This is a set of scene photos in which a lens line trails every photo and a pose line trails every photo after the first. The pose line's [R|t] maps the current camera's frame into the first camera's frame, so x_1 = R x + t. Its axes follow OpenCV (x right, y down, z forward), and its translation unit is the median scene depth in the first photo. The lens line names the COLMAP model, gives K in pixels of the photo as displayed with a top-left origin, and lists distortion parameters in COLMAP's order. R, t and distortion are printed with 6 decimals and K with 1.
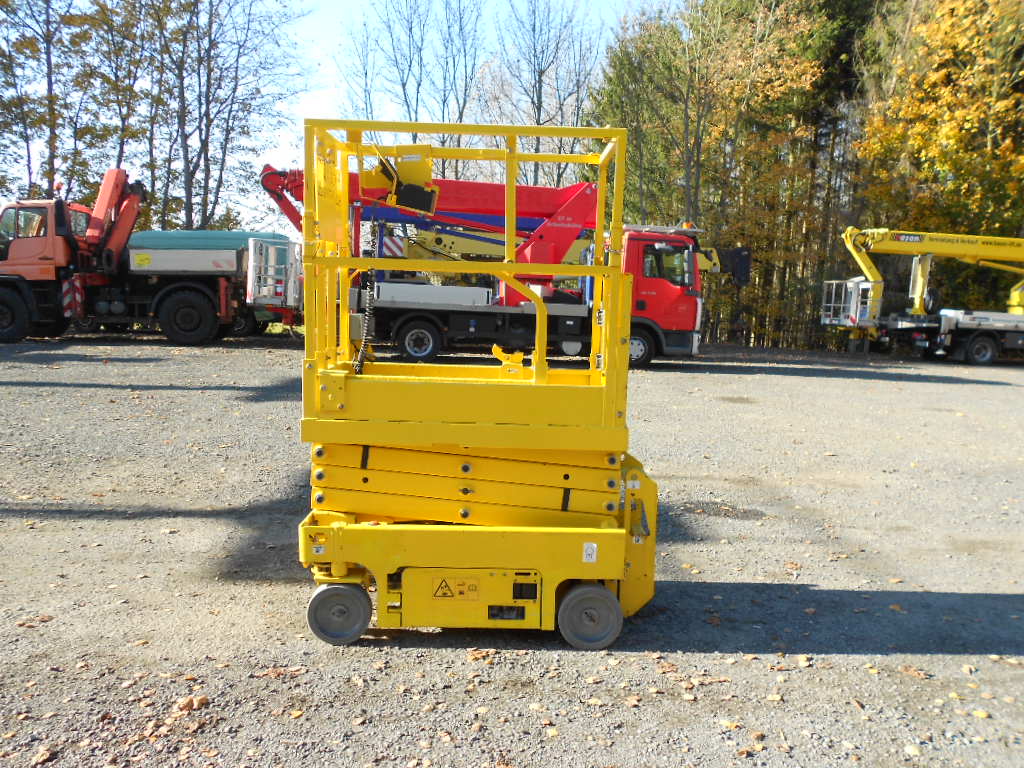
lens RADIAL K [[797.1, 0, 512.0], [0, 797.1, 384.0], [0, 0, 1]] dist [0.003274, 0.001317]
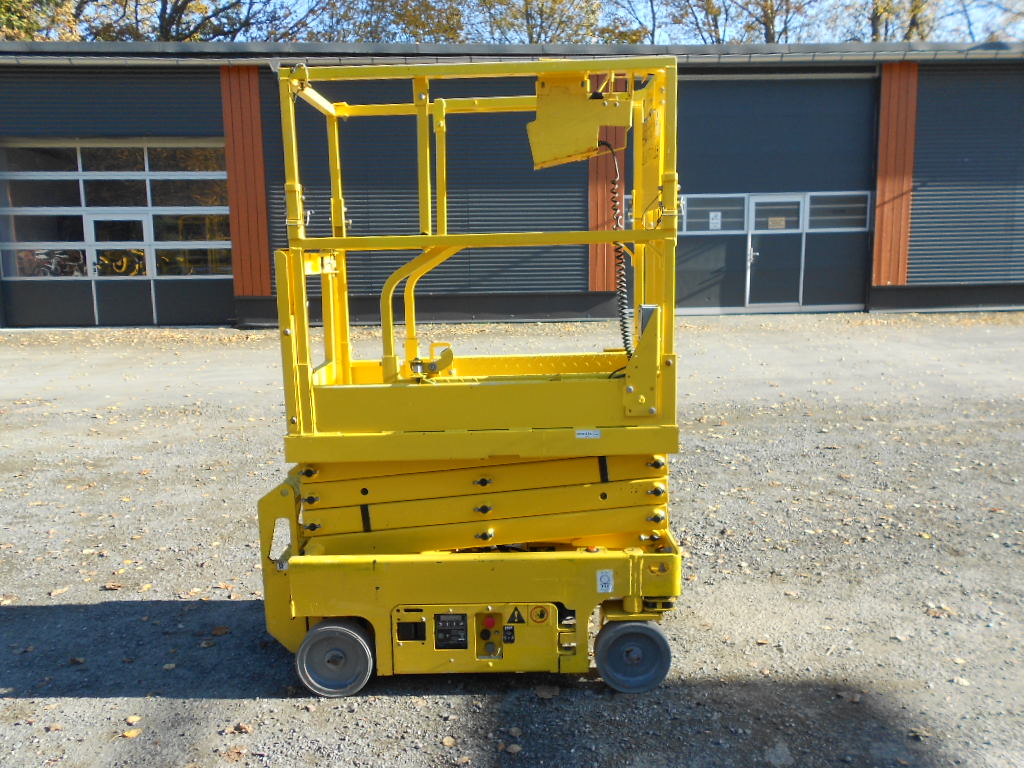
lens RADIAL K [[802.5, 0, 512.0], [0, 802.5, 384.0], [0, 0, 1]] dist [0.011446, -0.000069]
pose [[-0.999989, 0.002445, -0.003910, -0.014664], [0.001321, 0.964221, 0.265095, -0.040746], [0.004419, 0.265087, -0.964214, 0.336486]]
